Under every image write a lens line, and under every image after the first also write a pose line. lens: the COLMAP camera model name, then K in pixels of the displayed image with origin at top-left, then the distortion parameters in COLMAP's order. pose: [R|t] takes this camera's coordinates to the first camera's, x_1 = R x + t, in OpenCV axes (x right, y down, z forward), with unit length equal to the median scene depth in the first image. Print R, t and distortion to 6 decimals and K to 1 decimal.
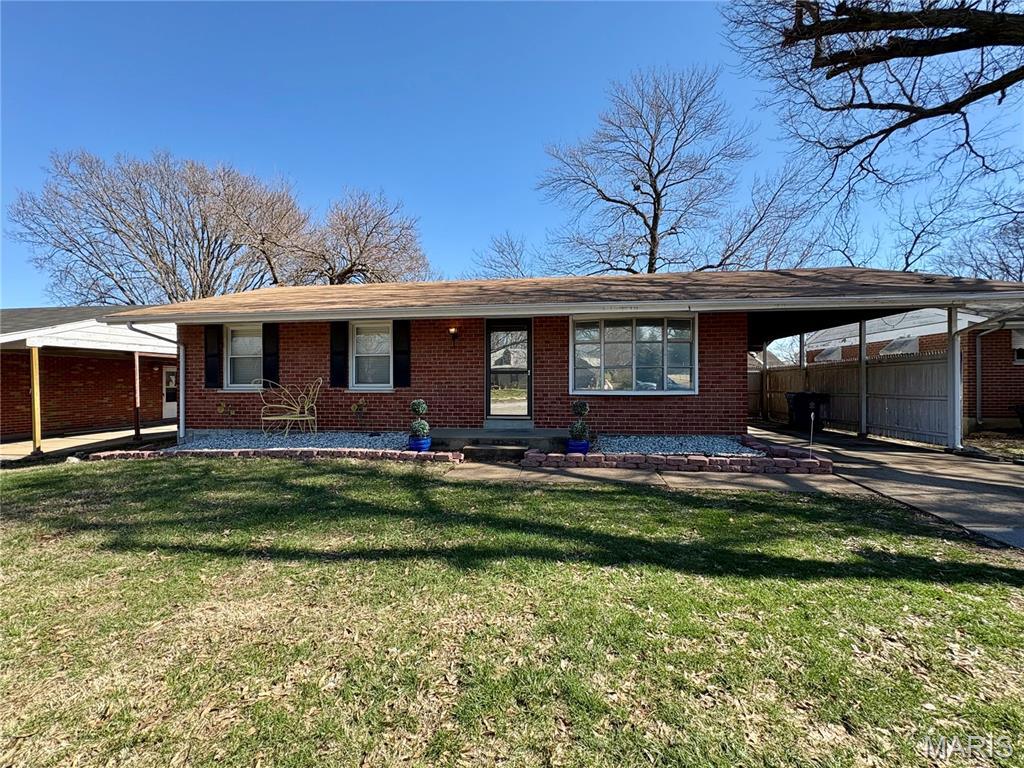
lens RADIAL K [[407.8, 0, 506.9], [0, 407.8, 384.5], [0, 0, 1]] dist [-0.000747, 0.000267]
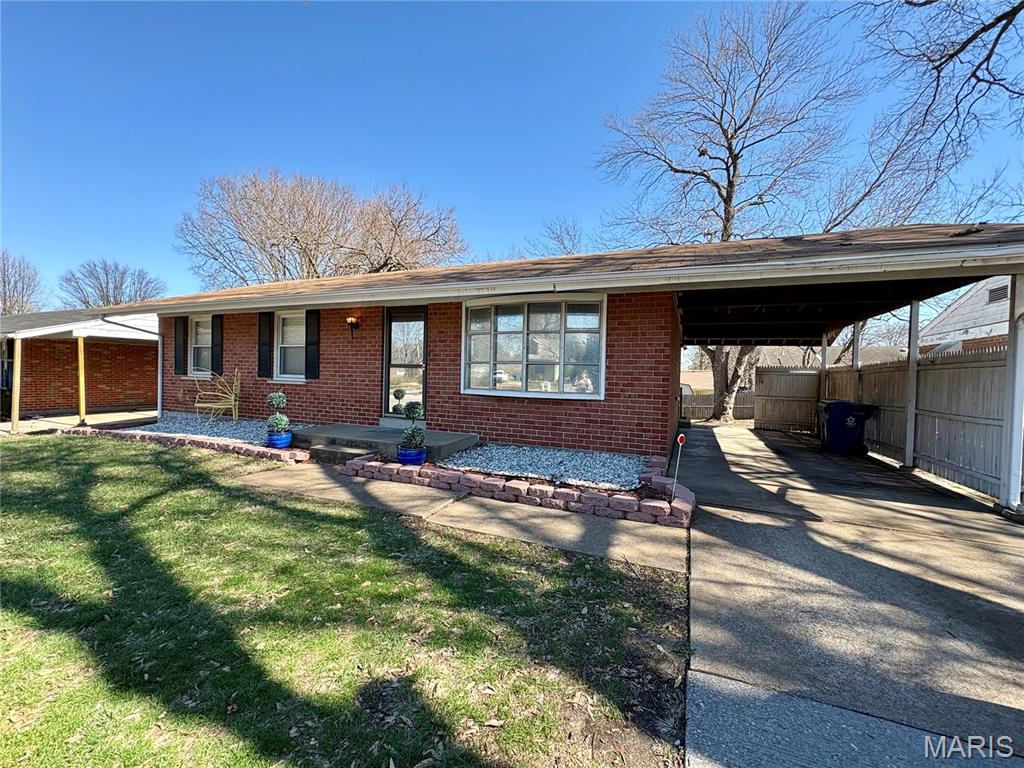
lens RADIAL K [[407.8, 0, 515.7], [0, 407.8, 384.2], [0, 0, 1]] dist [-0.000747, 0.000267]
pose [[0.965343, 0.032587, -0.258943, 0.460551], [-0.028506, 0.999403, 0.019500, -0.014170], [0.259424, -0.011443, 0.965696, 0.189449]]
